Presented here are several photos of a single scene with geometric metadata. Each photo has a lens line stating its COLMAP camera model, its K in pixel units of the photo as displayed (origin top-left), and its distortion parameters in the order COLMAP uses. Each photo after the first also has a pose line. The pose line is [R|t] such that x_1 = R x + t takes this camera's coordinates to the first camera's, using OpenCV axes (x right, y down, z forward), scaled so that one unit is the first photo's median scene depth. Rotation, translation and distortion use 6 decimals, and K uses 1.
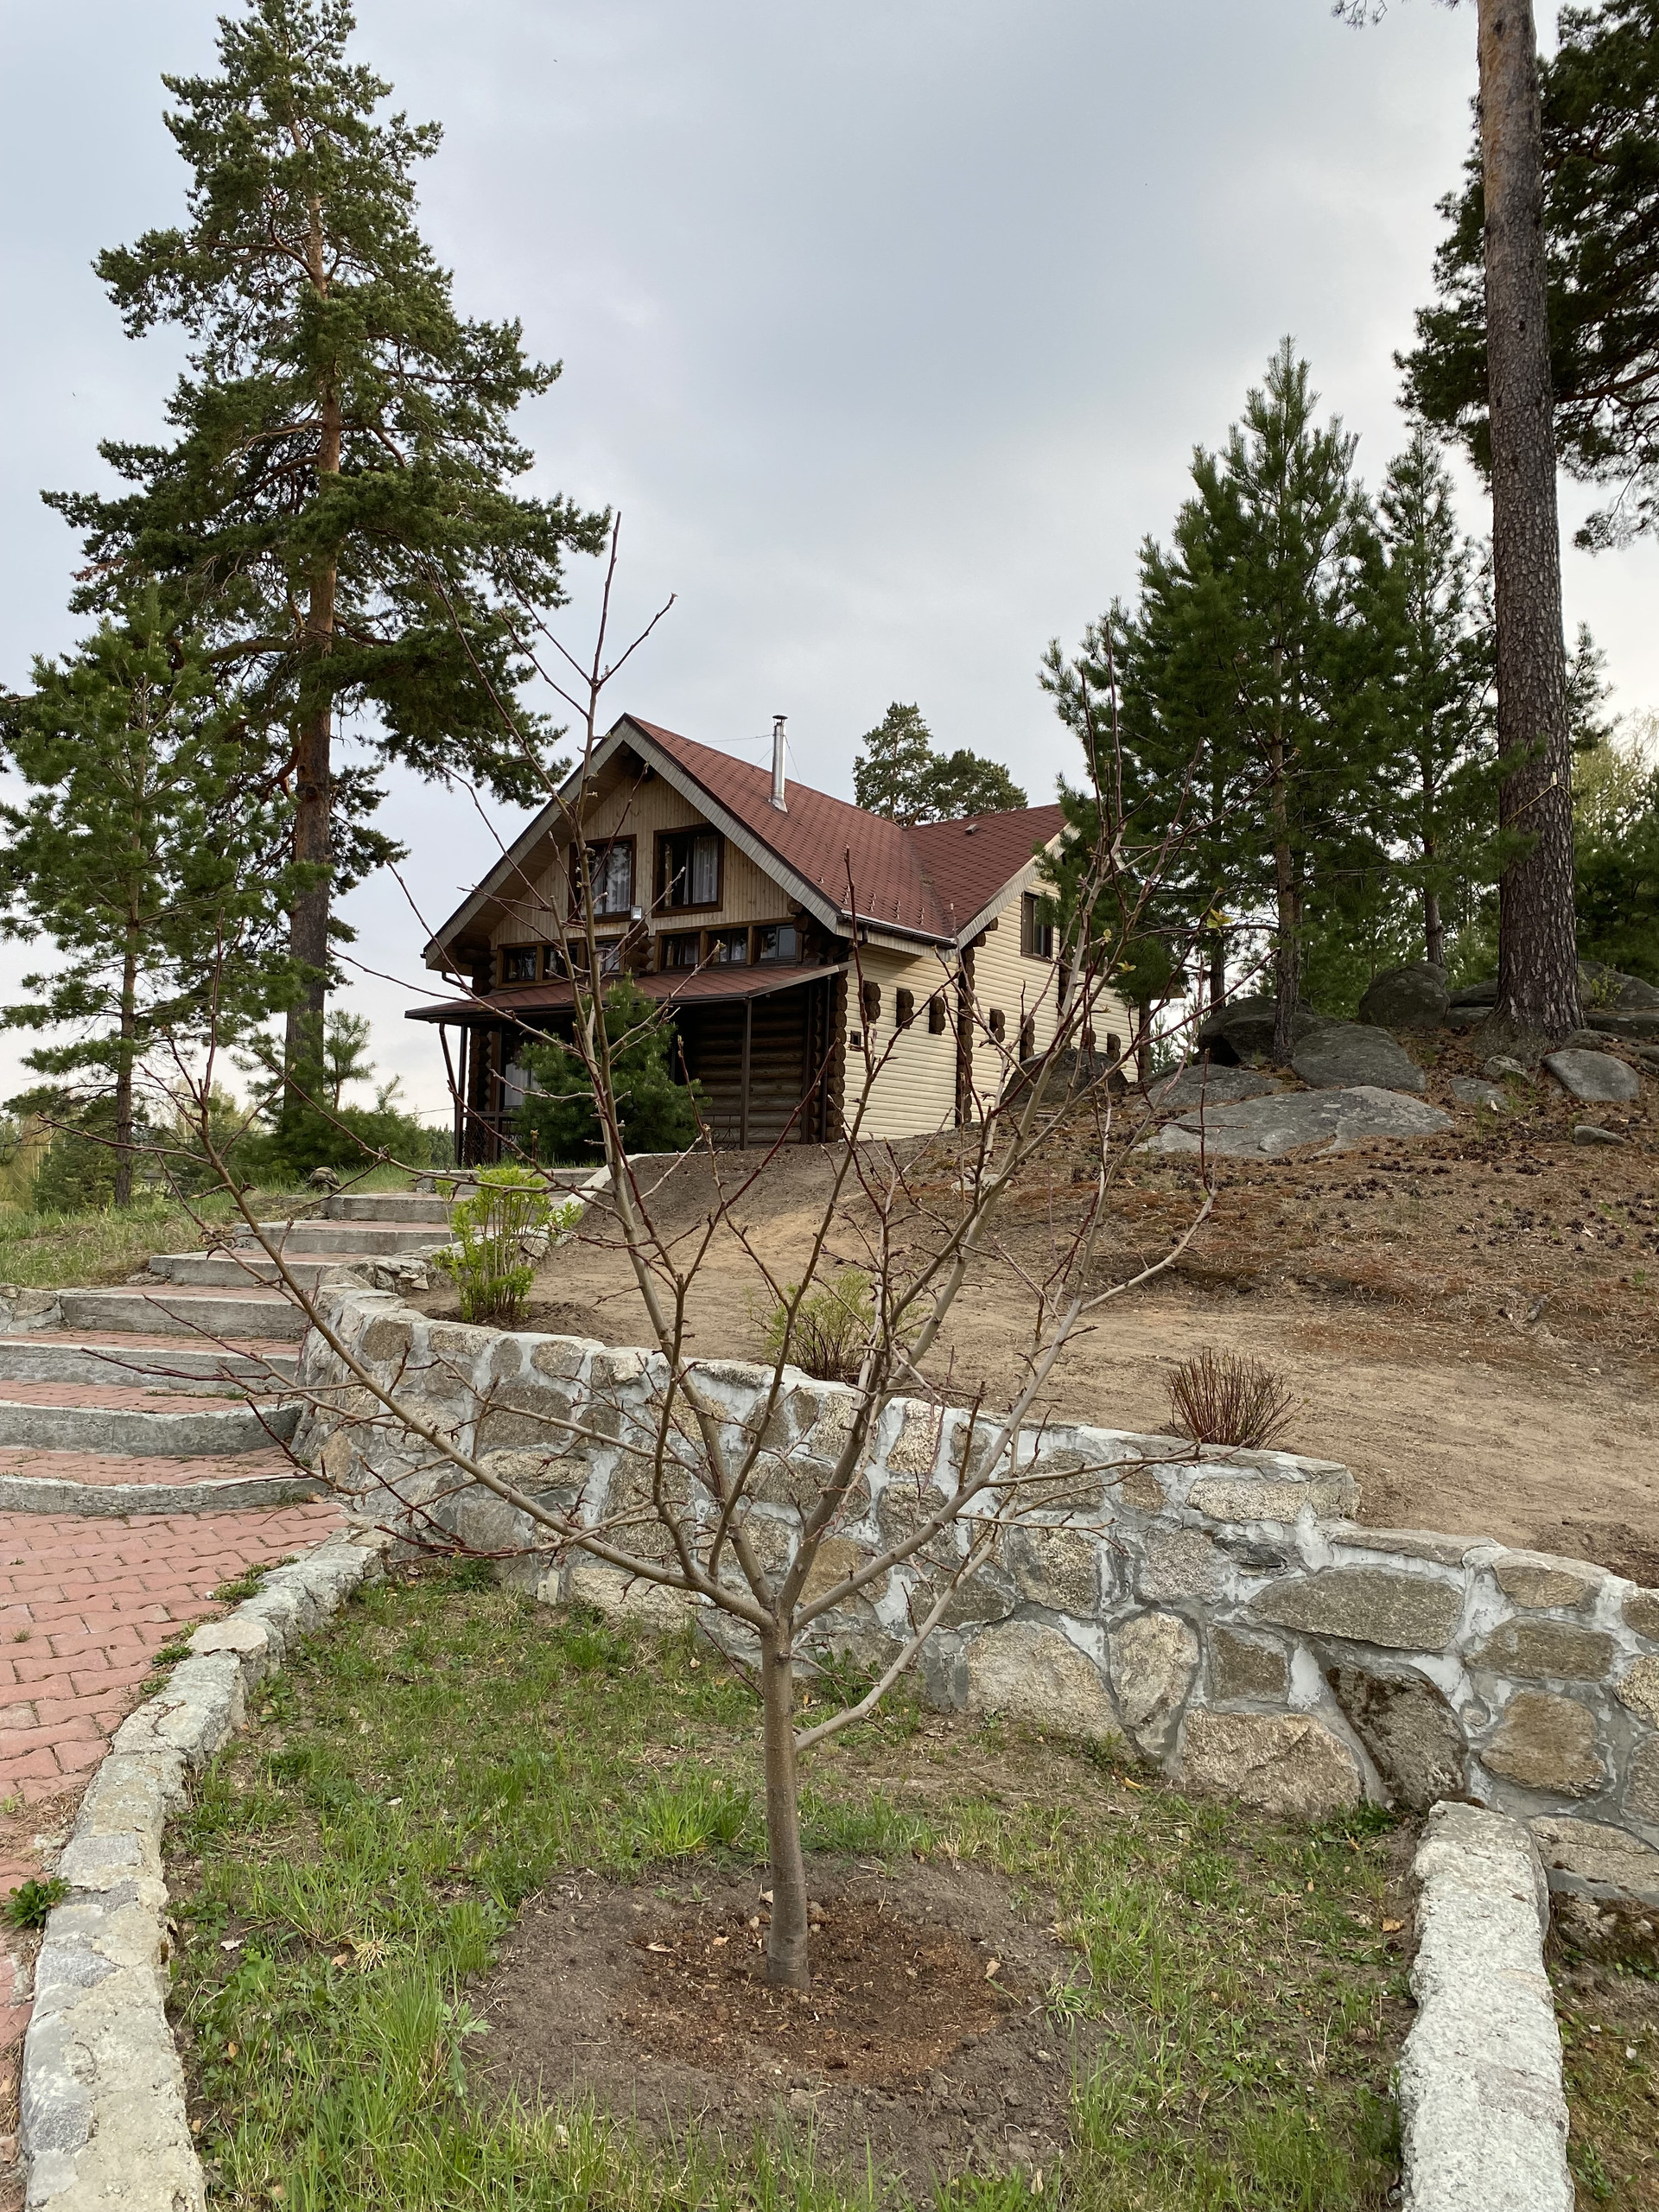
lens RADIAL K [[1684.4, 0, 827.7], [0, 1684.4, 1118.8], [0, 0, 1]] dist [0.011123, 0.001534]
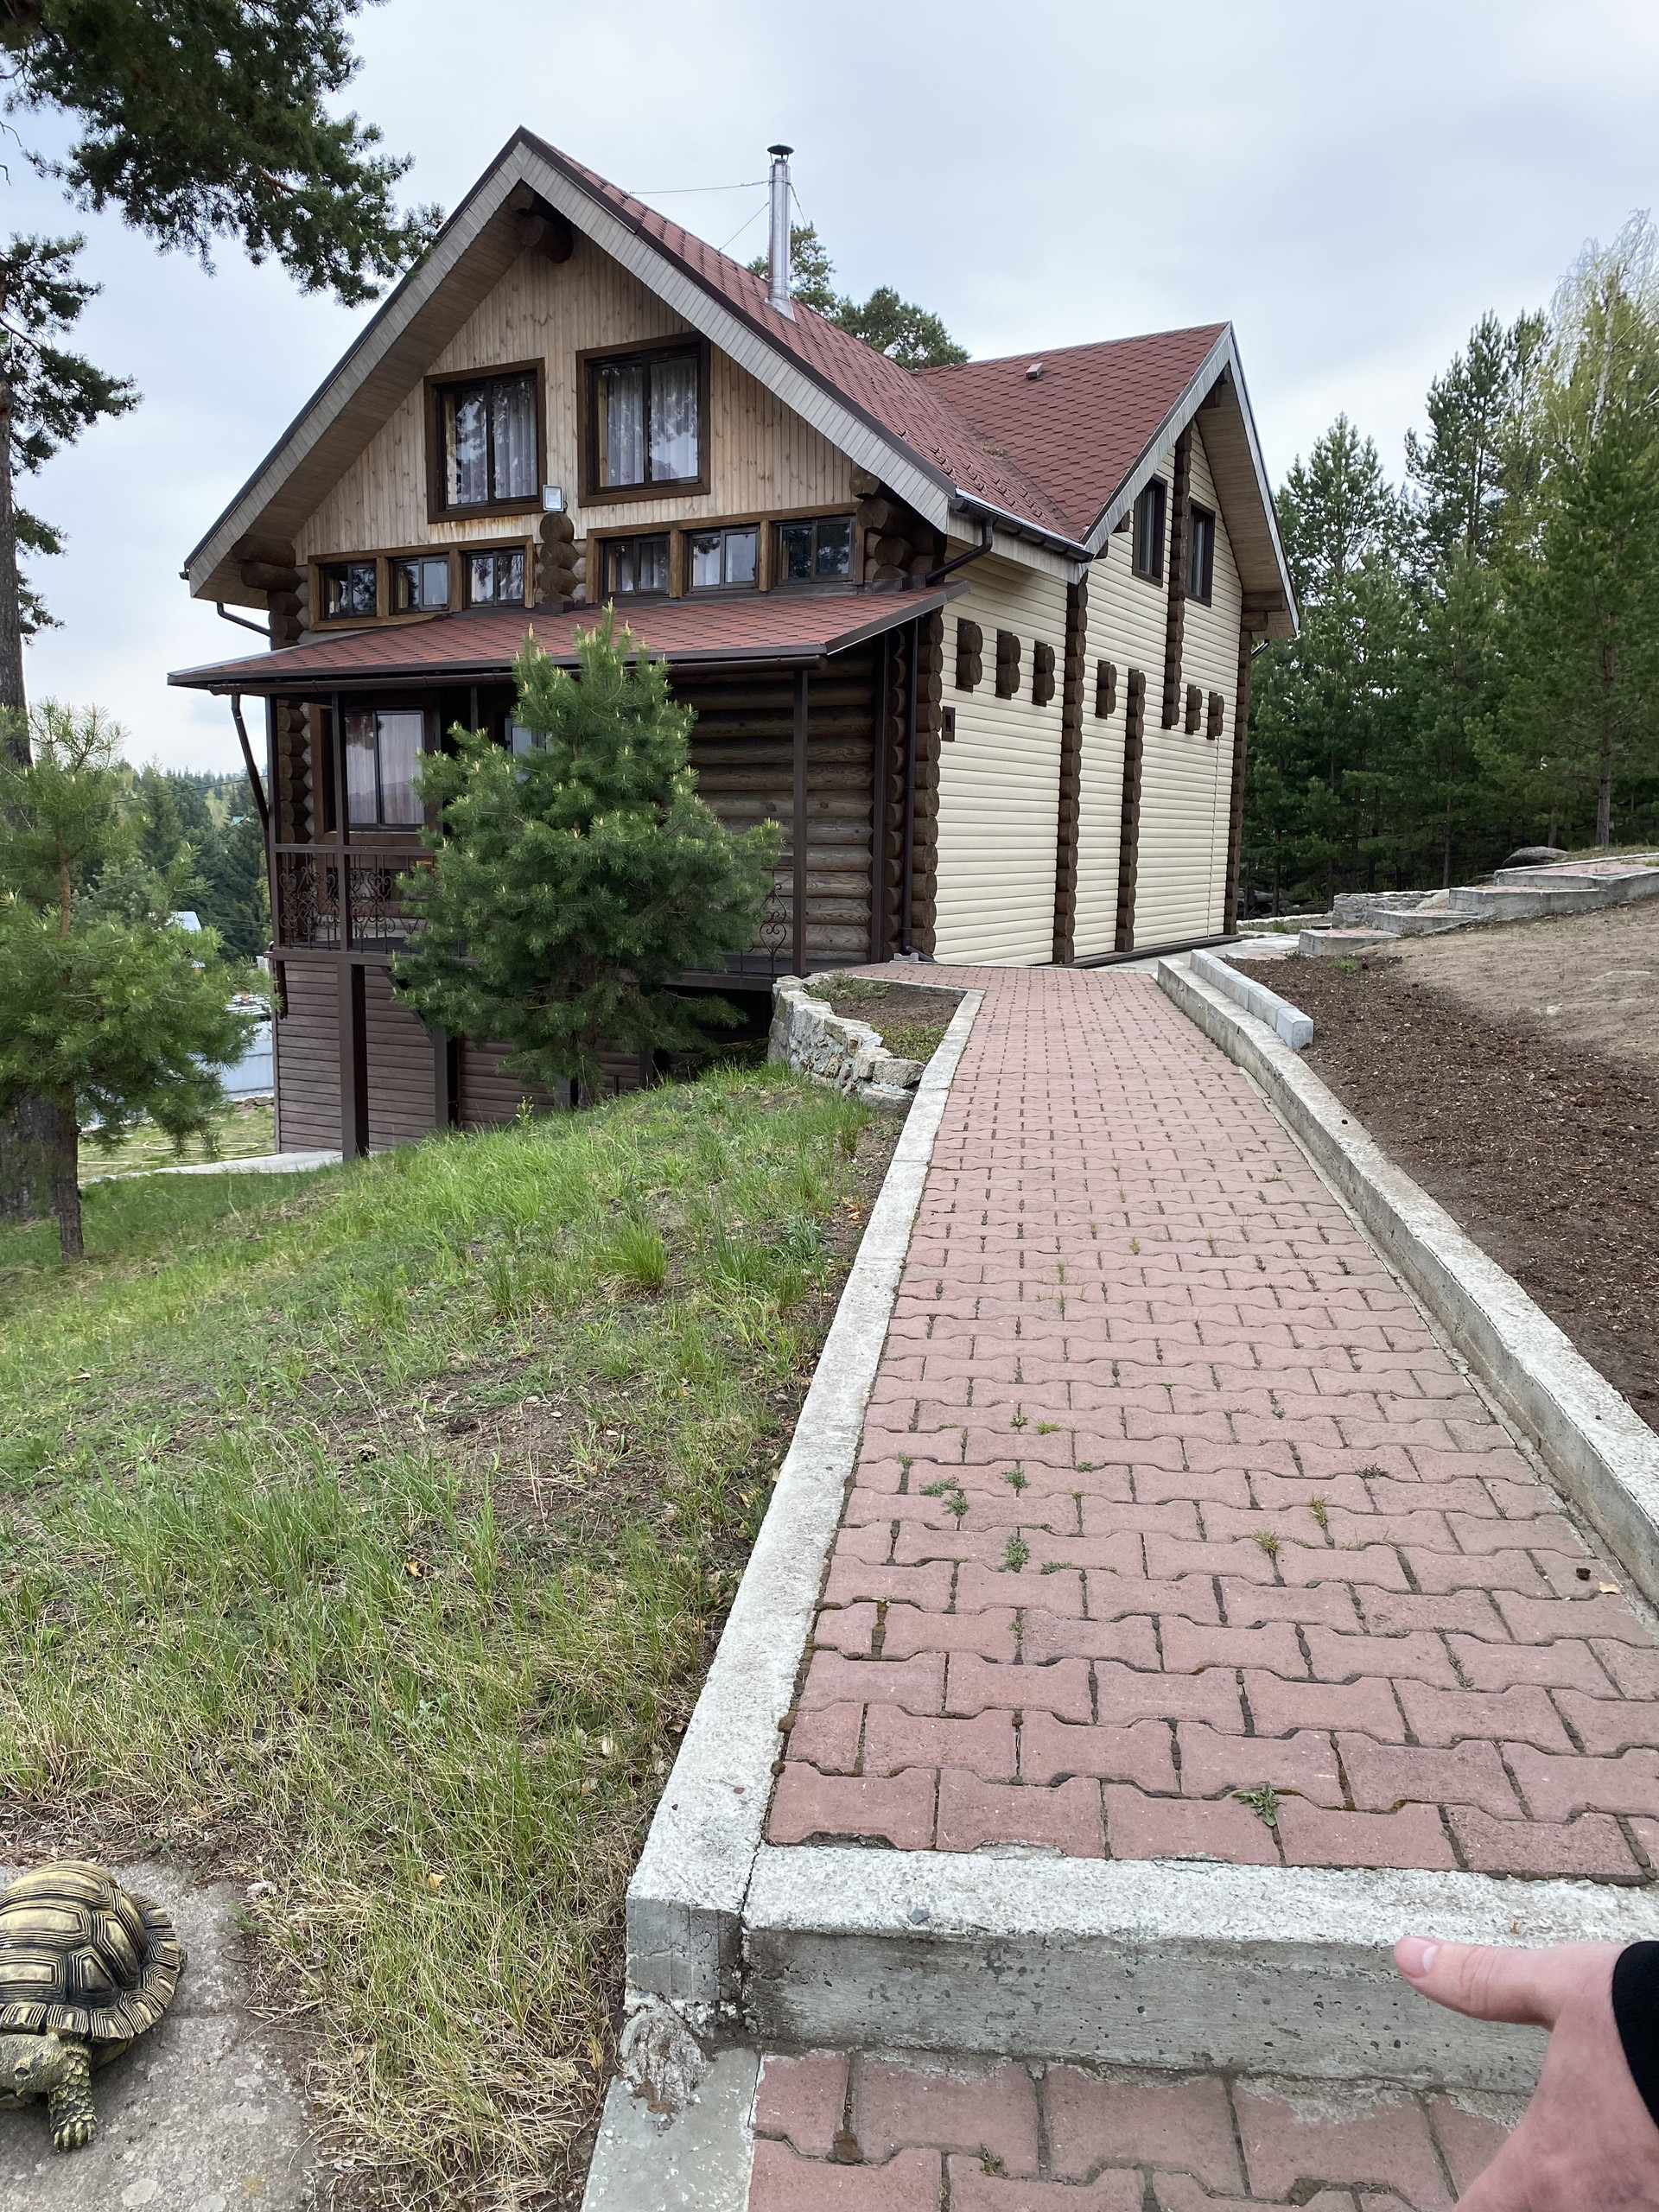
lens RADIAL K [[1802.9, 0, 824.6], [0, 1802.9, 1148.8], [0, 0, 1]] dist [-0.001293, -0.004252]
pose [[0.993647, -0.032533, 0.107736, -0.092451], [0.009433, 0.978012, 0.208334, -0.029394], [-0.112145, -0.205994, 0.972106, 0.322047]]
